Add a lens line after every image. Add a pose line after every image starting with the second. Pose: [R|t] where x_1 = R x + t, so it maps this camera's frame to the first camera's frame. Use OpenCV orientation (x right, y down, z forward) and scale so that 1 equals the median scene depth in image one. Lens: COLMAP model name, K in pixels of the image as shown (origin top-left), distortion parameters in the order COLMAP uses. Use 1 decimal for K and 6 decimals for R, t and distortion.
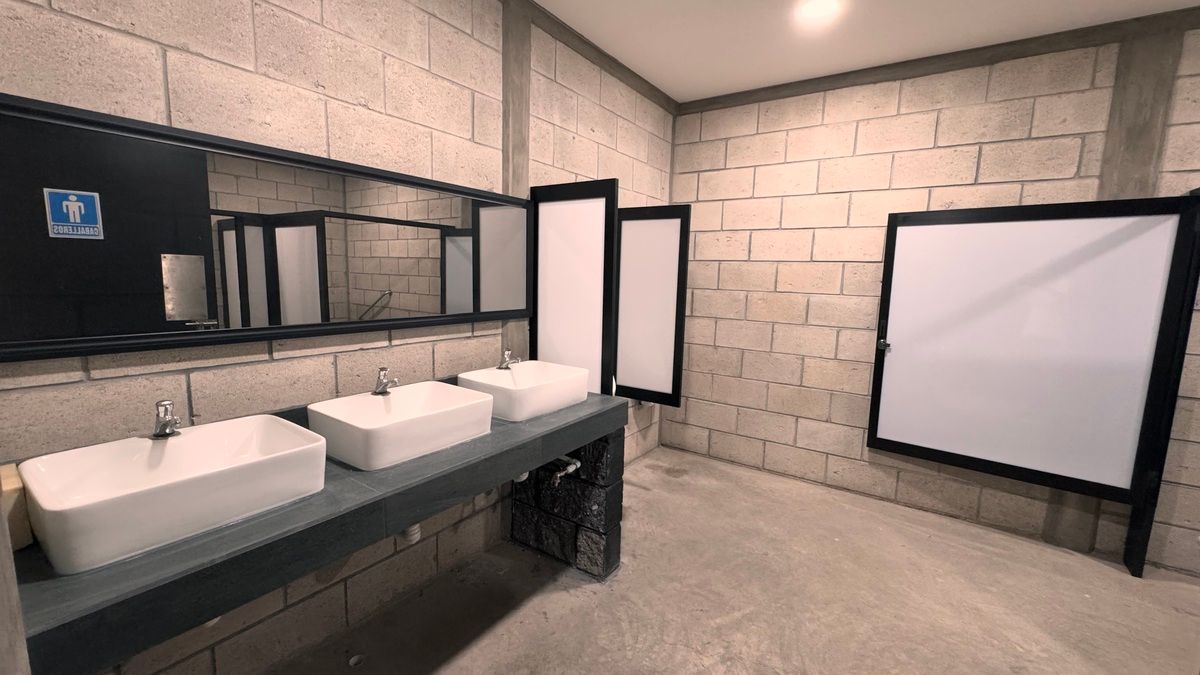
lens RADIAL K [[478.8, 0, 600.8], [0, 478.8, 337.0], [0, 0, 1]] dist [-0.003502, 0.000075]
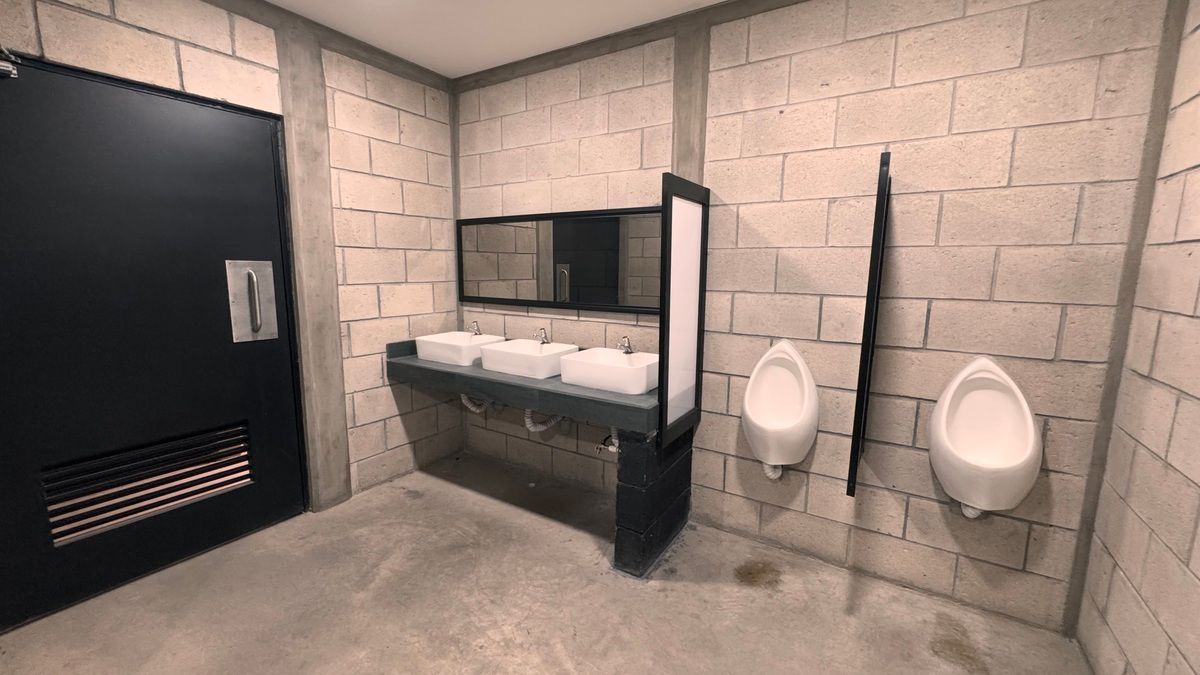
lens RADIAL K [[478.8, 0, 597.1], [0, 478.8, 337.0], [0, 0, 1]] dist [-0.003502, 0.000075]
pose [[0.030281, 0.120159, -0.992293, 0.987982], [-0.138955, 0.983614, 0.114868, -0.101370], [0.989836, 0.134405, 0.046482, 0.855817]]
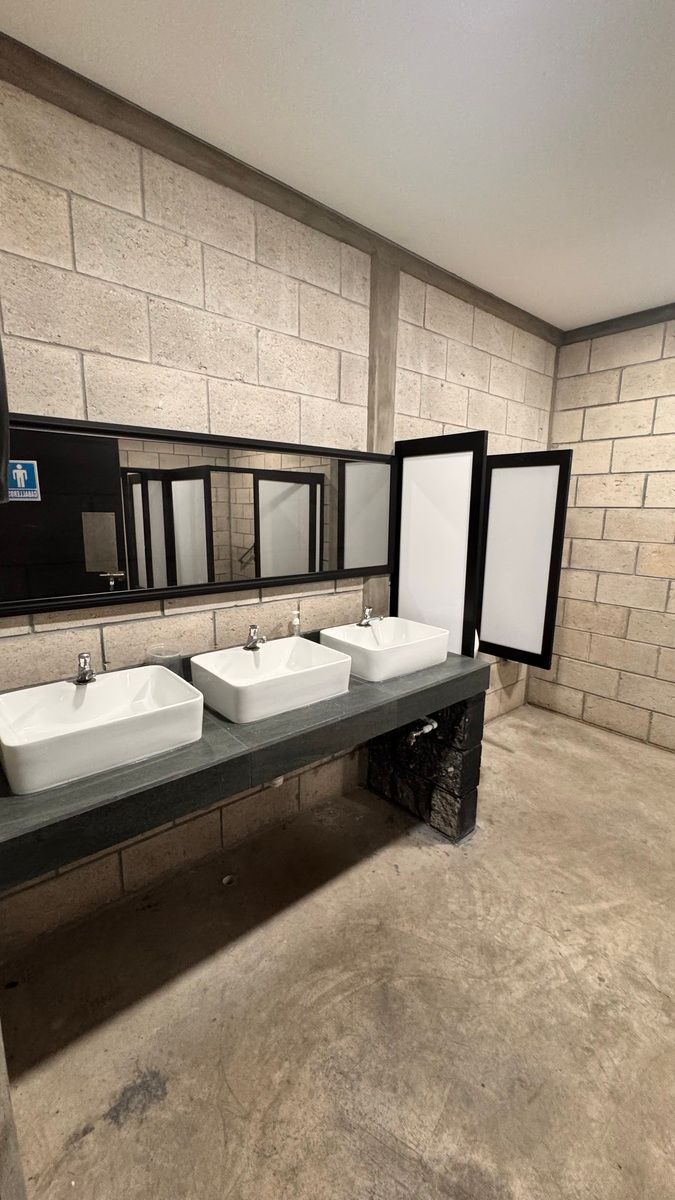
lens RADIAL K [[478.8, 0, 340.0], [0, 478.8, 596.9], [0, 0, 1]] dist [-0.003502, 0.000075]
pose [[0.965102, 0.034365, -0.259609, 0.011554], [-0.021372, 0.998381, 0.052708, -0.047682], [0.261001, -0.045320, 0.964274, 0.004433]]
